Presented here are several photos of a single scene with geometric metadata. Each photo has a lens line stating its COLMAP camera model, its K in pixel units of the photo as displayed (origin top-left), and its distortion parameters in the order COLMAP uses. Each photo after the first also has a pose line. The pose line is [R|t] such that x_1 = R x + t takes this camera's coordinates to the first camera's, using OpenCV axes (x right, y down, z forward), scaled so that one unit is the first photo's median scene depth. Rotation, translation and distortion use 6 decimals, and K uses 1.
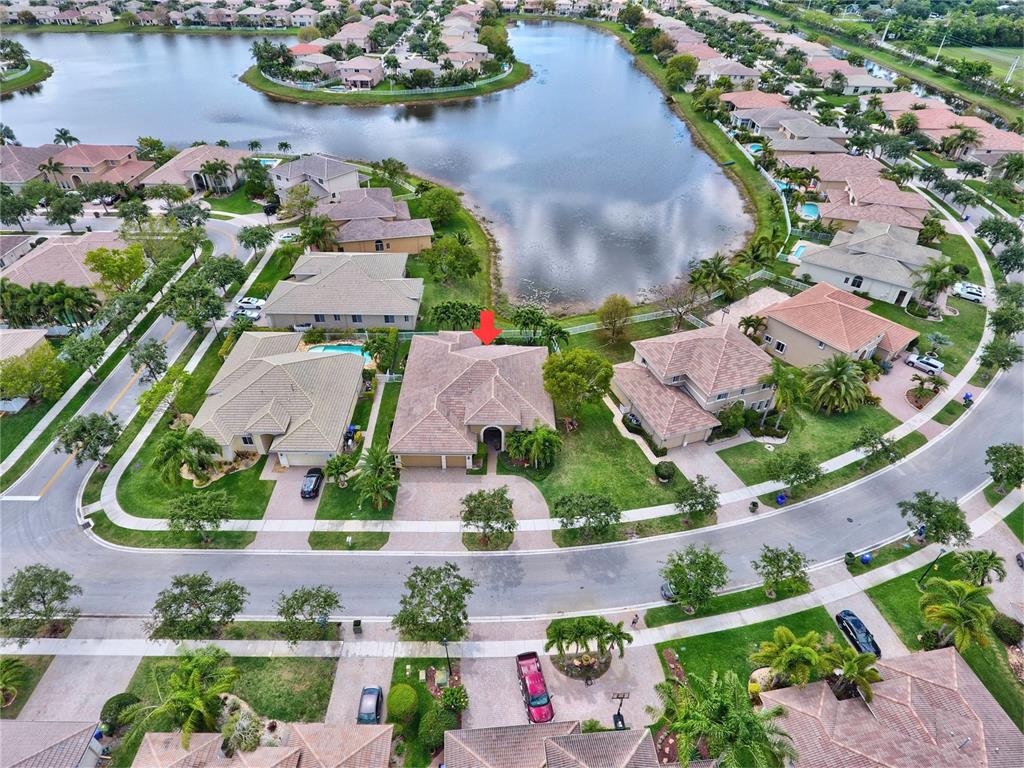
lens RADIAL K [[600.5, 0, 507.1], [0, 600.5, 382.1], [0, 0, 1]] dist [-0.008831, 0.001333]
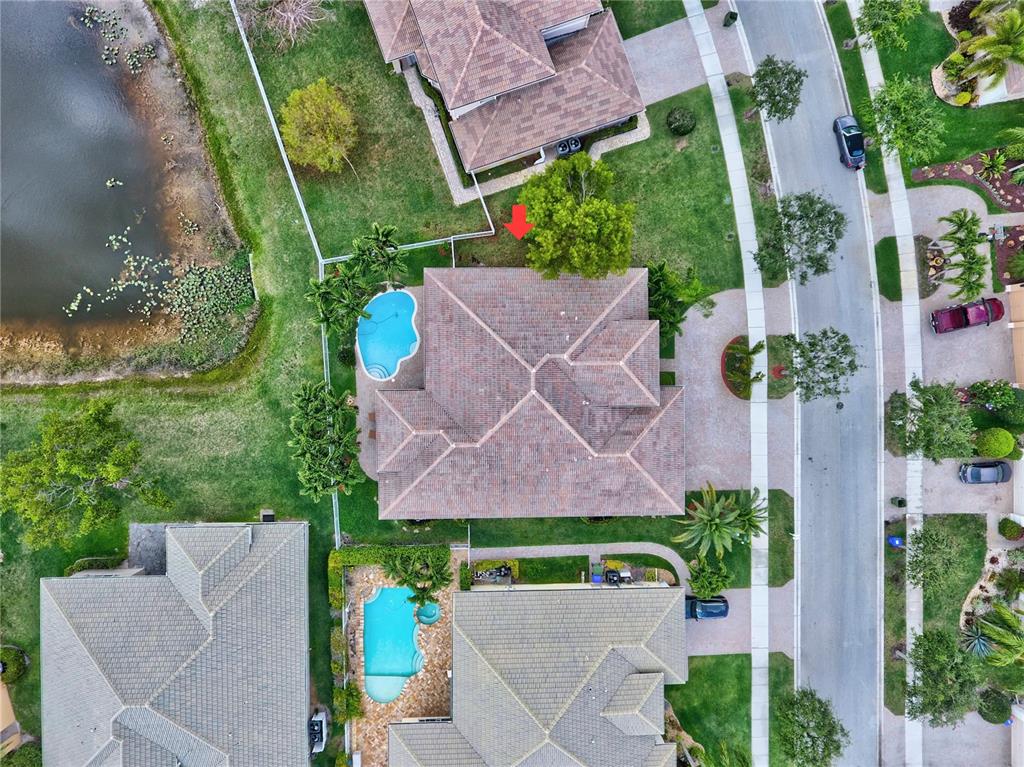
lens RADIAL K [[600.5, 0, 515.1], [0, 600.5, 381.9], [0, 0, 1]] dist [-0.008831, 0.001333]
pose [[-0.004563, -0.999827, -0.018020, -0.024064], [0.581377, -0.017315, 0.813450, -0.411890], [-0.813622, -0.006765, 0.581355, 0.557031]]
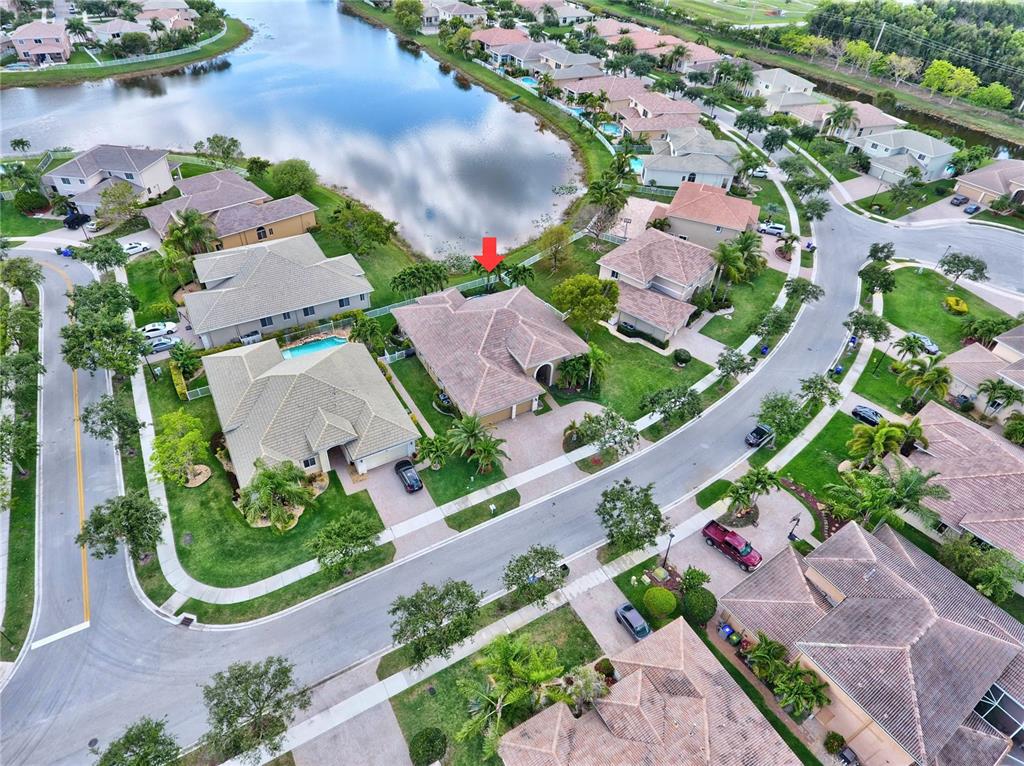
lens RADIAL K [[600.5, 0, 508.7], [0, 600.5, 382.0], [0, 0, 1]] dist [-0.008831, 0.001333]
pose [[0.867862, -0.305134, 0.392058, -0.375564], [0.278912, 0.952308, 0.123767, -0.032581], [-0.411125, 0.001938, 0.911577, 0.057923]]
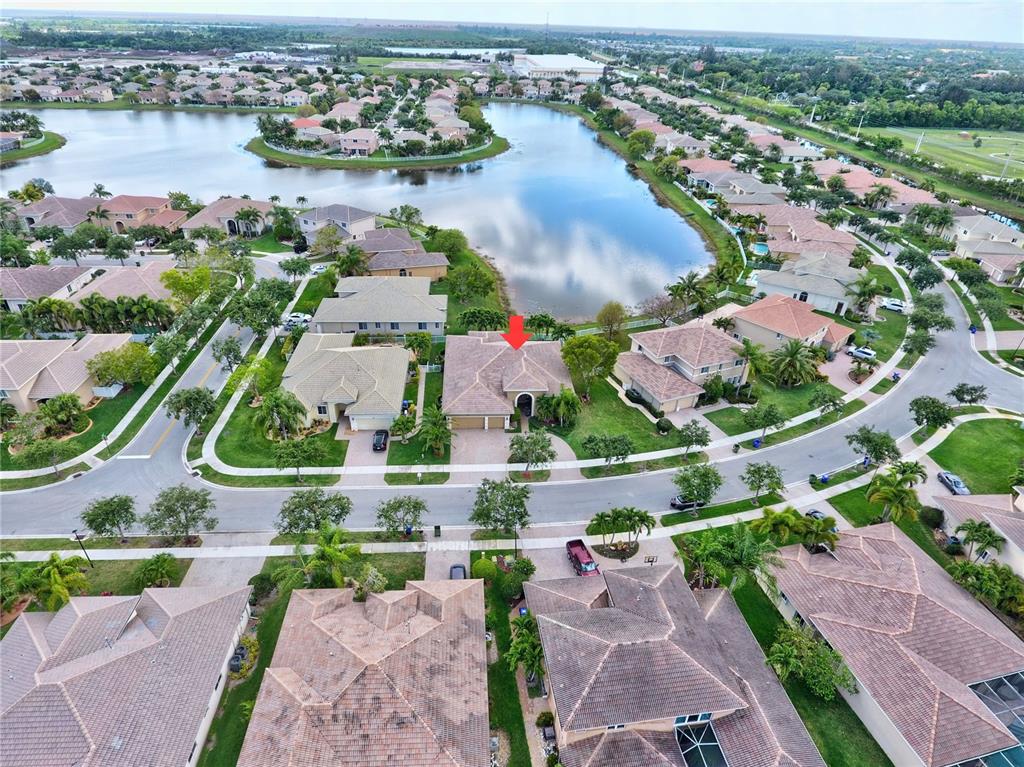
lens RADIAL K [[600.5, 0, 507.7], [0, 600.5, 384.1], [0, 0, 1]] dist [-0.008831, 0.001333]
pose [[0.998081, -0.018411, 0.059119, -0.100791], [0.024897, 0.993518, -0.110915, 0.144469], [-0.056694, 0.112174, 0.992070, -0.171617]]
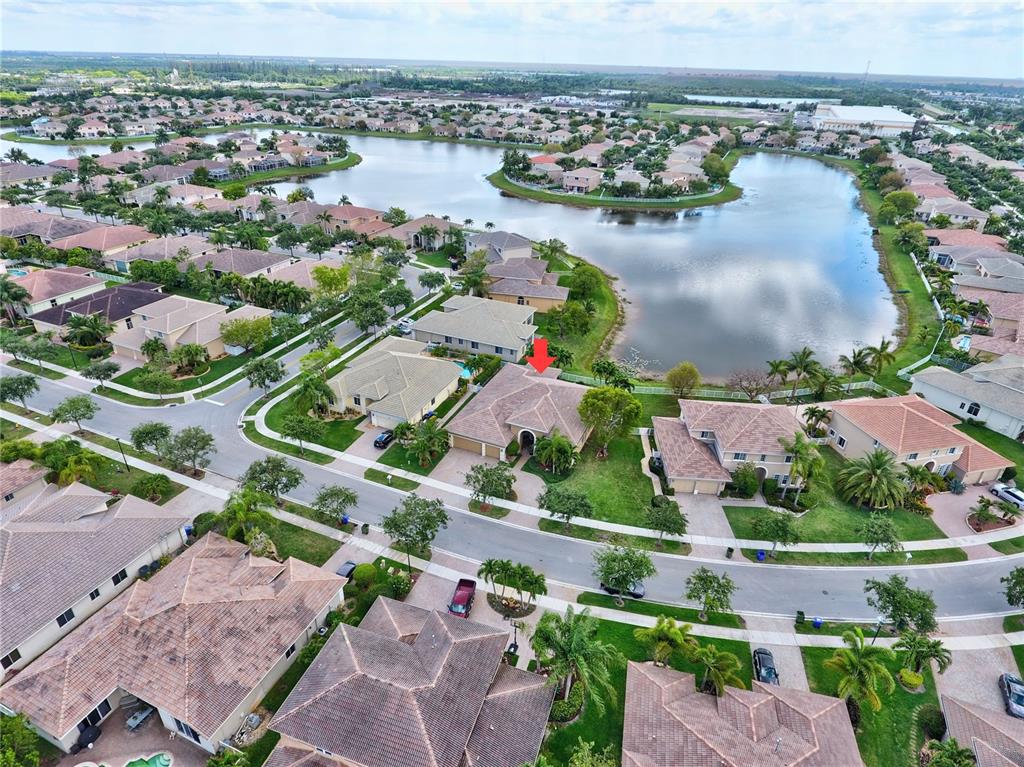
lens RADIAL K [[600.5, 0, 506.3], [0, 600.5, 384.3], [0, 0, 1]] dist [-0.008831, 0.001333]
pose [[0.917546, 0.197176, -0.345298, 0.255197], [-0.252926, 0.959481, -0.124196, 0.110158], [0.306818, 0.201291, 0.930239, -0.121774]]
